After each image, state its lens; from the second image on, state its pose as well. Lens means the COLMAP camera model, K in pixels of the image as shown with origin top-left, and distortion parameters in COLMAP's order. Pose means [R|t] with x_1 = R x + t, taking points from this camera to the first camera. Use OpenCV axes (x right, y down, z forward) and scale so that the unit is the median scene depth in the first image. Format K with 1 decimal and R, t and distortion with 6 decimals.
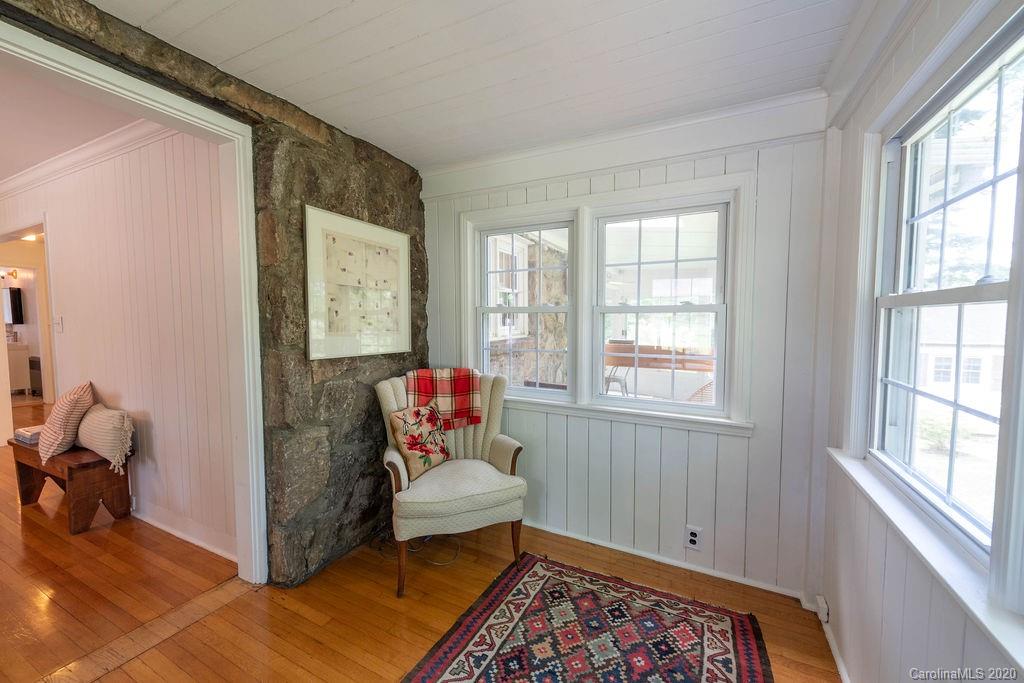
lens RADIAL K [[405.1, 0, 511.8], [0, 405.1, 342.6], [0, 0, 1]] dist [0.014792, -0.004064]
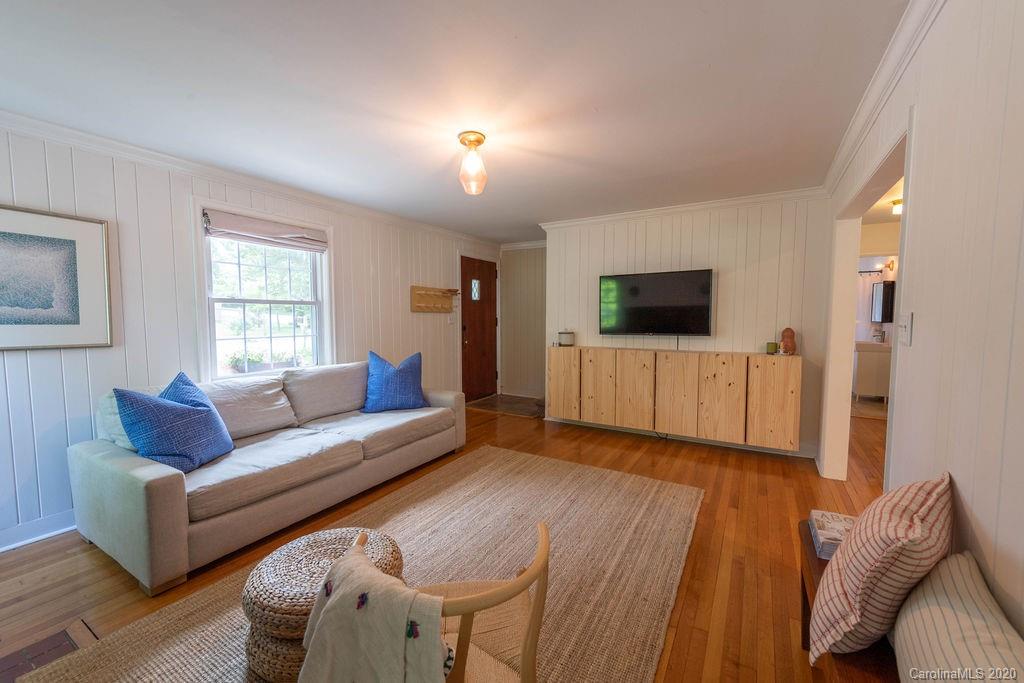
lens RADIAL K [[405.1, 0, 517.6], [0, 405.1, 344.4], [0, 0, 1]] dist [0.014792, -0.004064]
pose [[-0.065710, 0.073672, -0.995115, -0.285993], [-0.063005, 0.994974, 0.077822, -0.017571], [0.995848, 0.067810, -0.060738, 0.277310]]
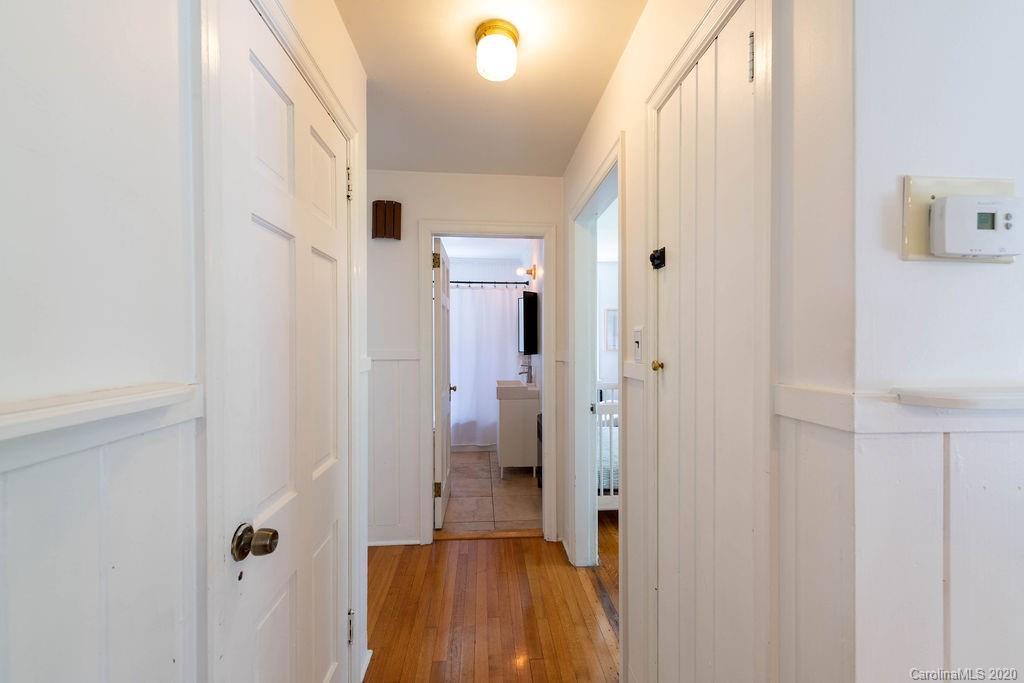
lens RADIAL K [[405.1, 0, 511.3], [0, 405.1, 341.9], [0, 0, 1]] dist [0.014792, -0.004064]
pose [[0.518709, 0.000865, -0.854950, -0.731249], [-0.047996, 0.998452, -0.028109, -0.045735], [0.853602, 0.055615, 0.517948, 0.680892]]
